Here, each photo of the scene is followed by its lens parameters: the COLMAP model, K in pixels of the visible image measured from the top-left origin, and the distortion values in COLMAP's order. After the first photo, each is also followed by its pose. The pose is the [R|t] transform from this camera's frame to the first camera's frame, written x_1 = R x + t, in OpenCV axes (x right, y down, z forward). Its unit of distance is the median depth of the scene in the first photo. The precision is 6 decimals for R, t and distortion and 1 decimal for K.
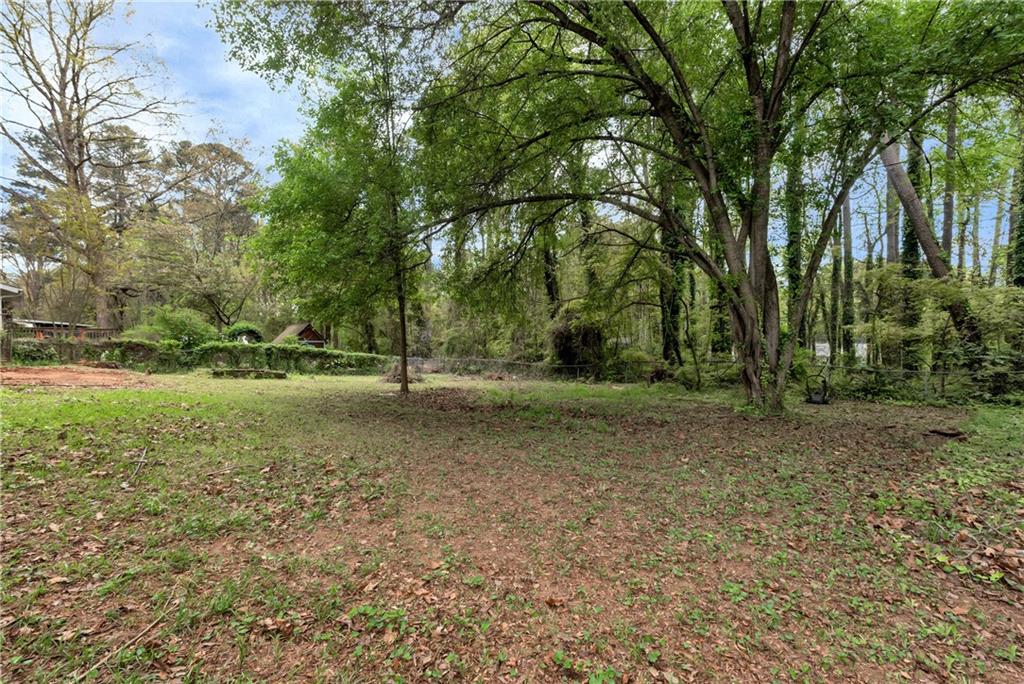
lens RADIAL K [[443.4, 0, 510.9], [0, 443.4, 341.1], [0, 0, 1]] dist [-0.001784, 0.000072]
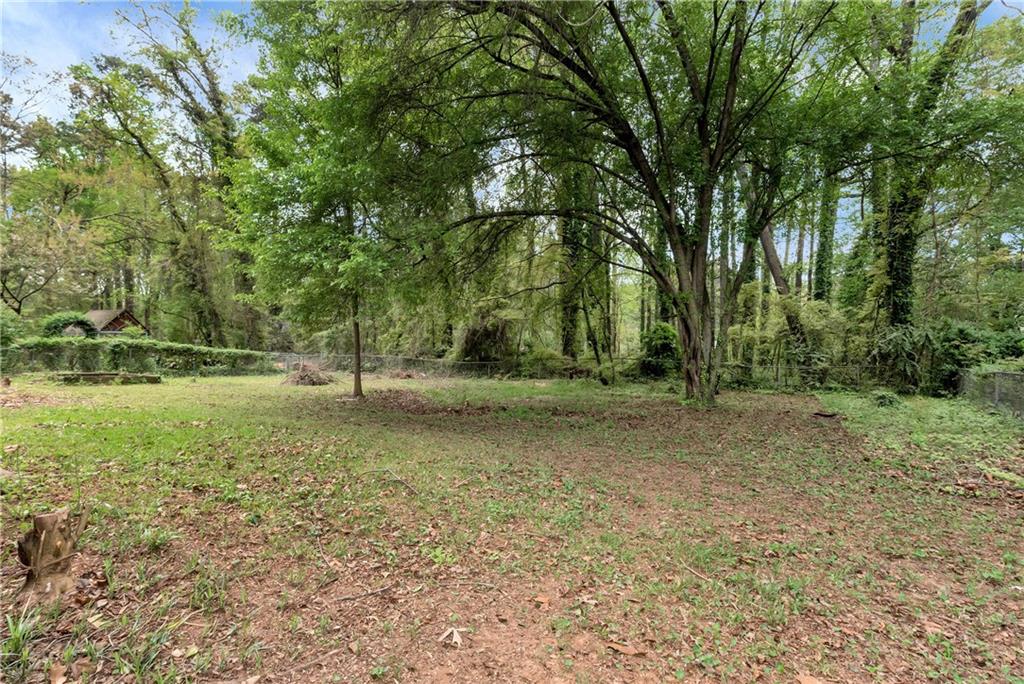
lens RADIAL K [[471.1, 0, 512.0], [0, 471.1, 343.5], [0, 0, 1]] dist [-0.001254, -0.000060]
pose [[0.944474, 0.002404, 0.328576, -0.190148], [-0.011321, 0.999618, 0.025228, -0.018965], [-0.328390, -0.027547, 0.944141, -0.035482]]
